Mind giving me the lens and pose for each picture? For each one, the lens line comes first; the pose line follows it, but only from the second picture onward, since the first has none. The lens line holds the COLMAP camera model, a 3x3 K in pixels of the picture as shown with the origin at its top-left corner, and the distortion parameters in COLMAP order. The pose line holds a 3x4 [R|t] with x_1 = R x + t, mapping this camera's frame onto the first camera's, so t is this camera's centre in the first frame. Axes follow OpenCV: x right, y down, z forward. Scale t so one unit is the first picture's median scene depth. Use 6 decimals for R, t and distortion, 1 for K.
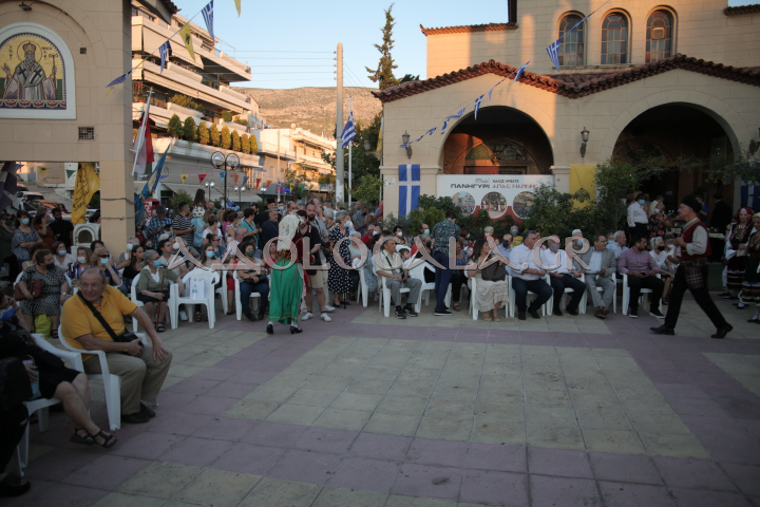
lens RADIAL K [[536.6, 0, 380.0], [0, 536.6, 253.5], [0, 0, 1]] dist [-0.124576, 0.101295]
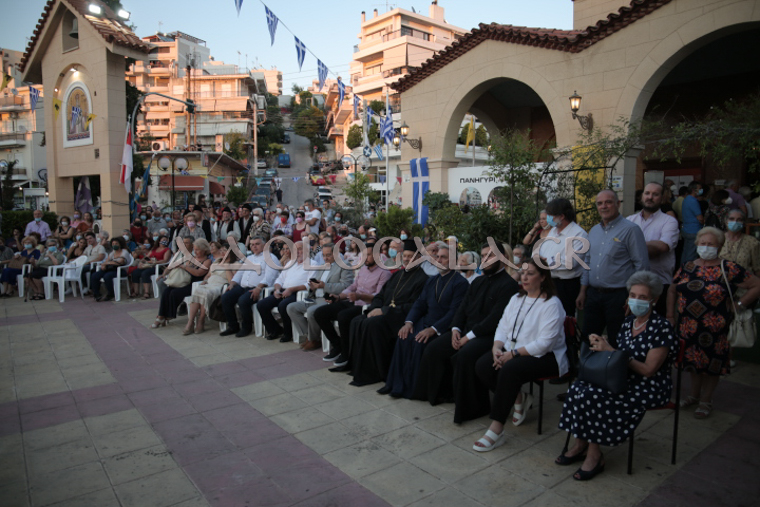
lens RADIAL K [[517.0, 0, 380.0], [0, 517.0, 253.5], [0, 0, 1]] dist [-0.124885, 0.085357]
pose [[0.786790, 0.052270, -0.615004, 0.846941], [-0.048034, 0.998571, 0.023419, -0.036802], [0.615349, 0.011115, 0.788176, 0.432417]]
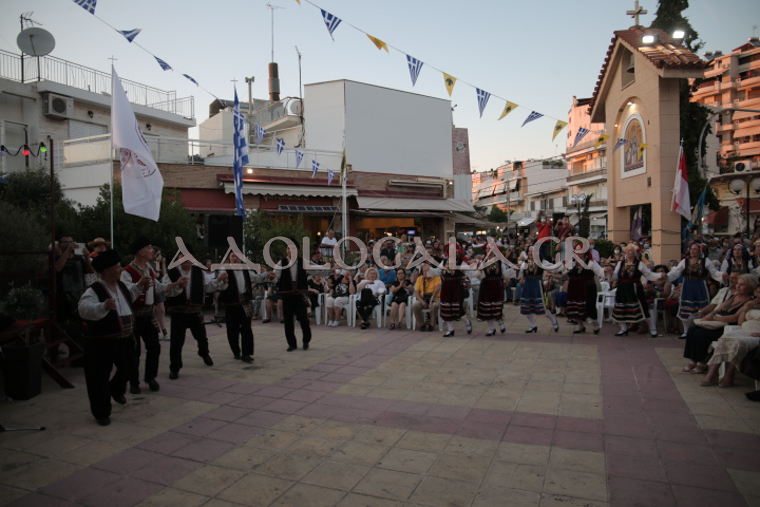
lens RADIAL K [[519.7, 0, 380.0], [0, 519.7, 253.5], [0, 0, 1]] dist [-0.129781, 0.094528]
pose [[-0.146862, 0.025709, -0.988823, 0.845678], [-0.067845, 0.997046, 0.035999, -0.046711], [0.986828, 0.072374, -0.144684, 0.518127]]
